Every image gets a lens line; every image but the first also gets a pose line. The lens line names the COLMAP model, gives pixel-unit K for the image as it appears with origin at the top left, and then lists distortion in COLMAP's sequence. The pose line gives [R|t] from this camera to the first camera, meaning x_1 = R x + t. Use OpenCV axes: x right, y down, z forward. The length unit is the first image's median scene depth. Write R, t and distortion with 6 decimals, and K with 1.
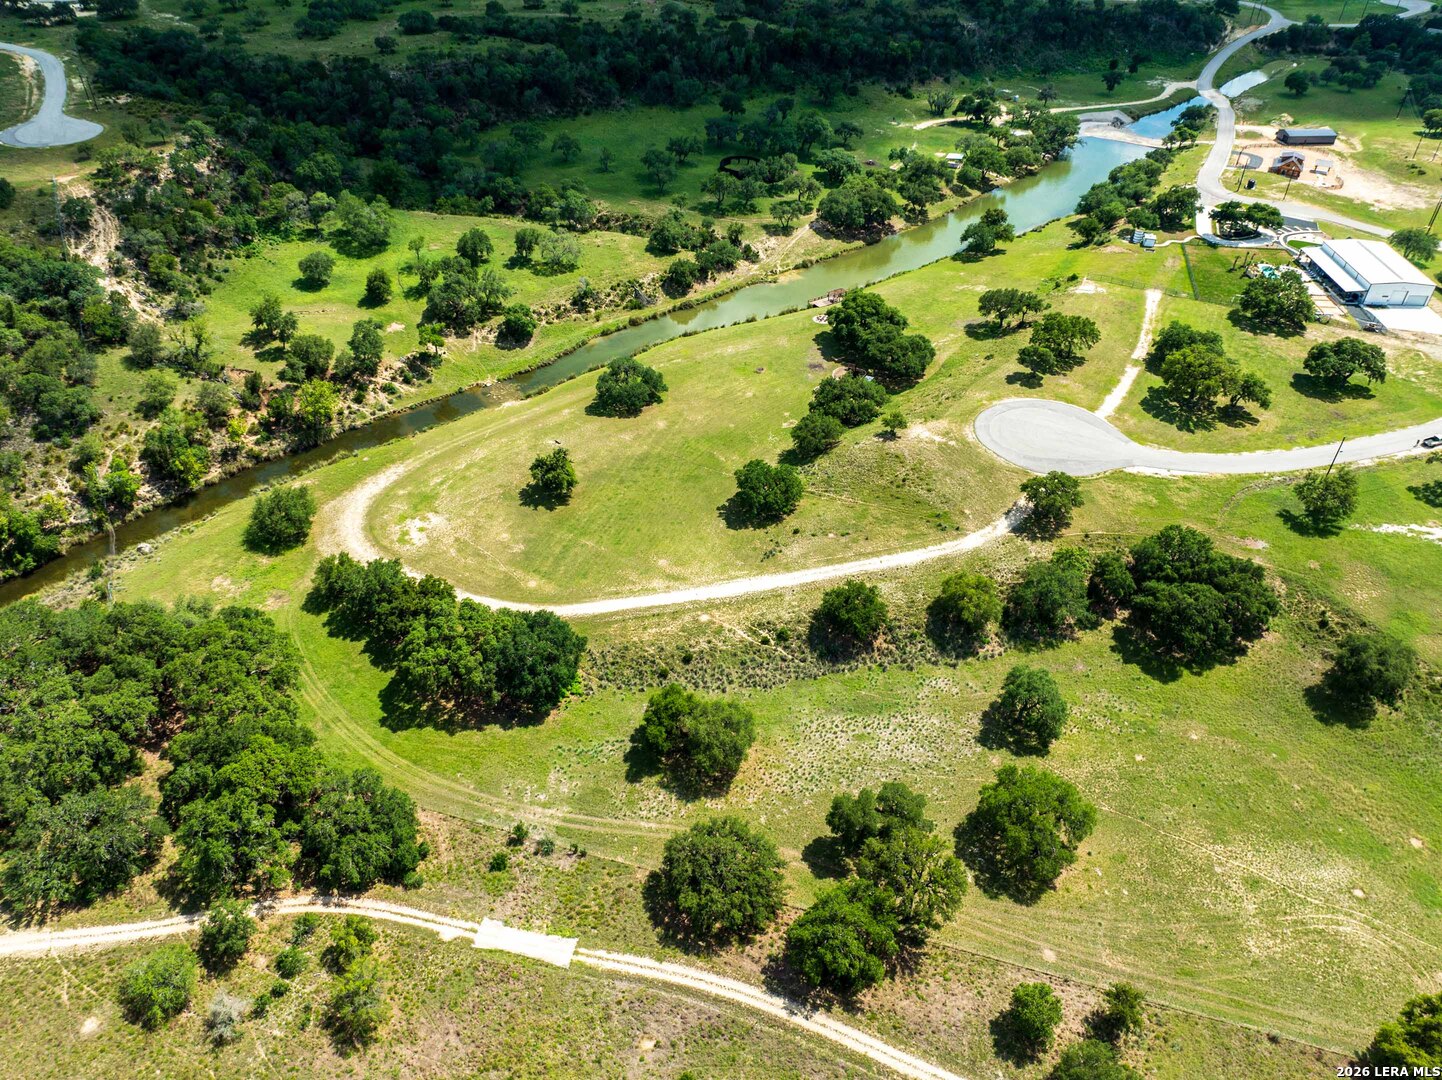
lens RADIAL K [[1011.4, 0, 721.0], [0, 1011.4, 540.0], [0, 0, 1]] dist [-0.045073, 0.013510]
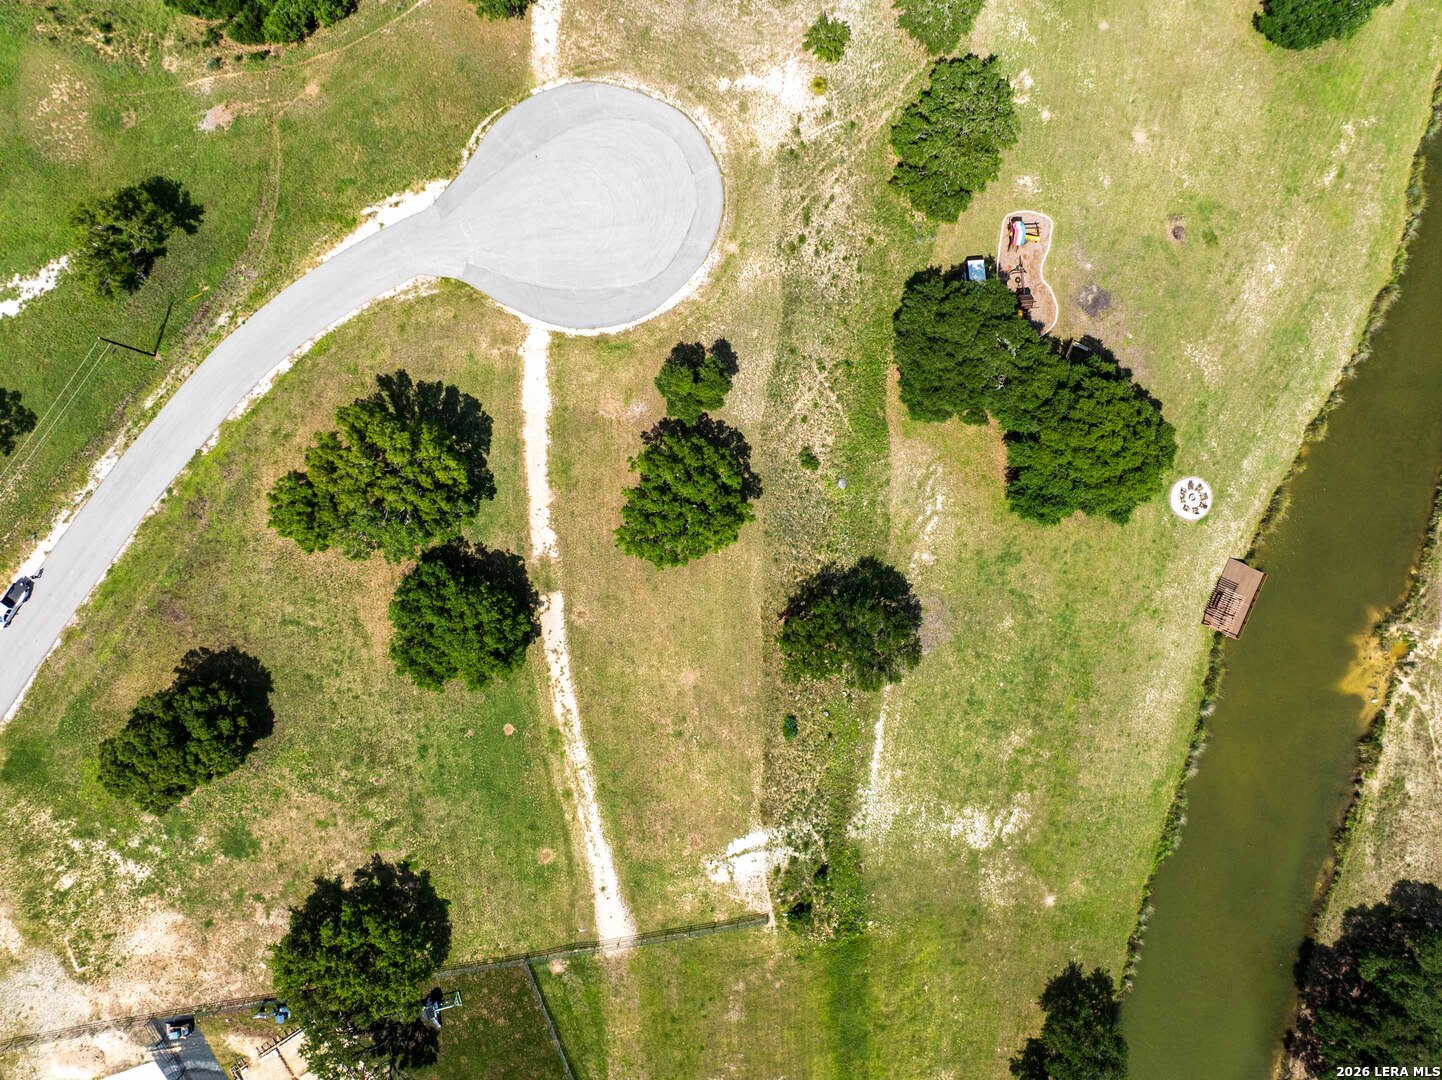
lens RADIAL K [[1002.1, 0, 707.6], [0, 1002.1, 538.6], [0, 0, 1]] dist [-0.035988, -0.000231]
pose [[-0.817201, 0.576344, -0.003260, 0.390178], [-0.365381, -0.513685, 0.776289, -0.663578], [0.445735, 0.635575, 0.630369, 0.819401]]
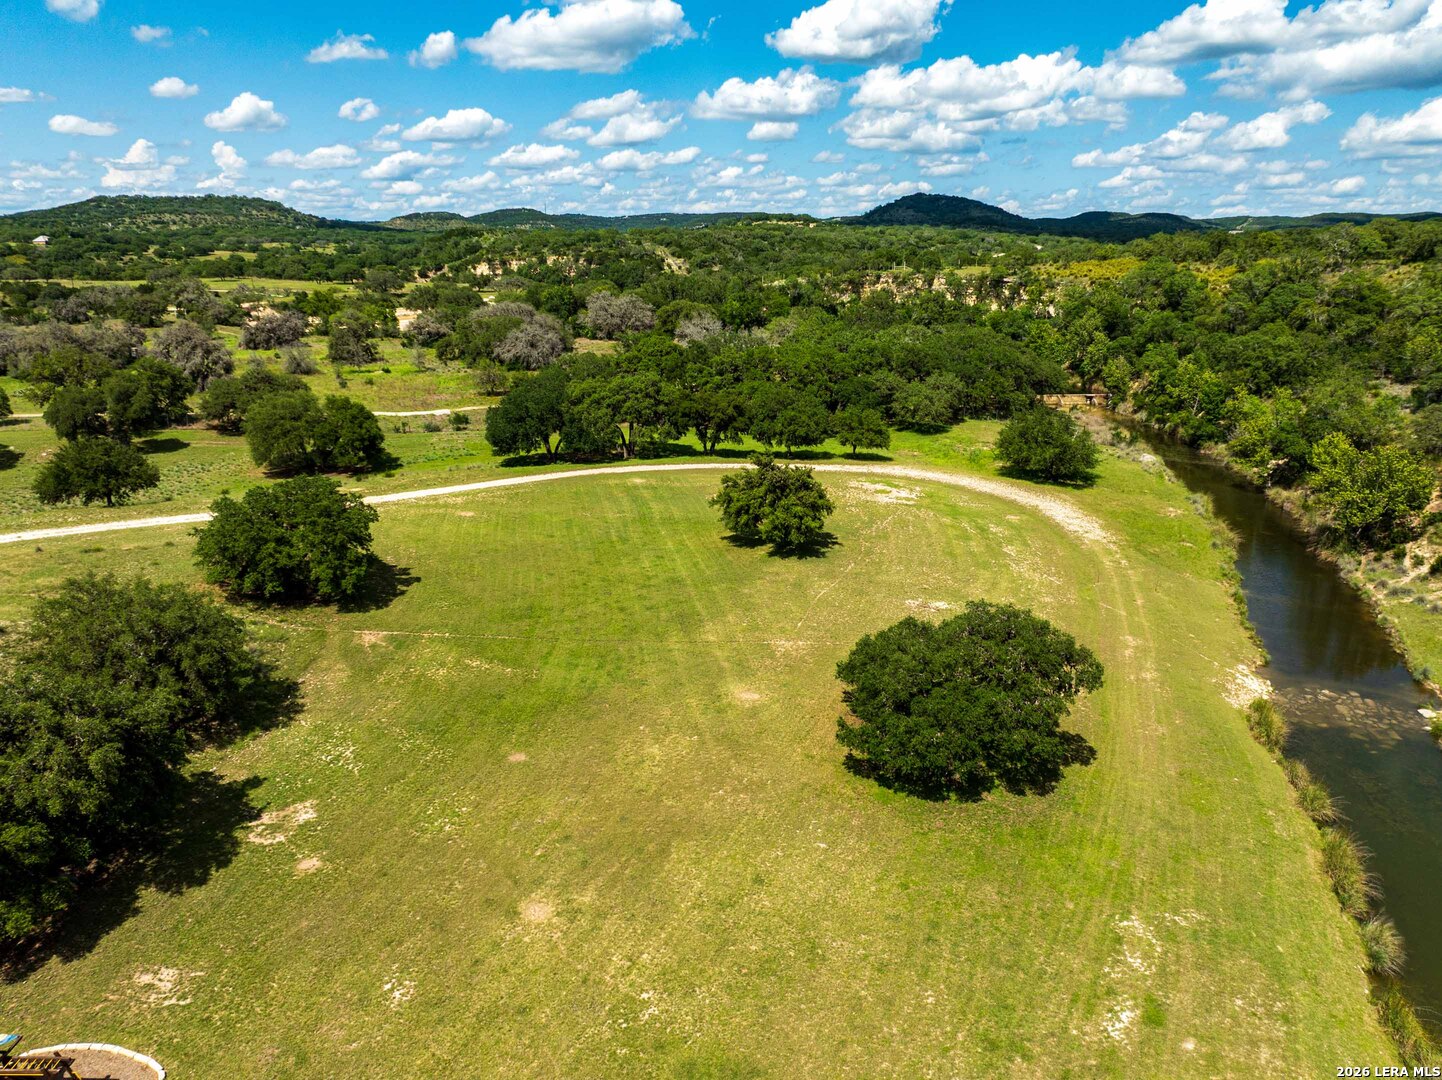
lens RADIAL K [[1015.5, 0, 720.0], [0, 1015.5, 537.0], [0, 0, 1]] dist [-0.052186, 0.025819]
pose [[-0.853552, 0.139834, -0.501892, 0.098646], [-0.328246, 0.603757, 0.726452, -0.393111], [0.404604, 0.784808, -0.469438, 1.216162]]
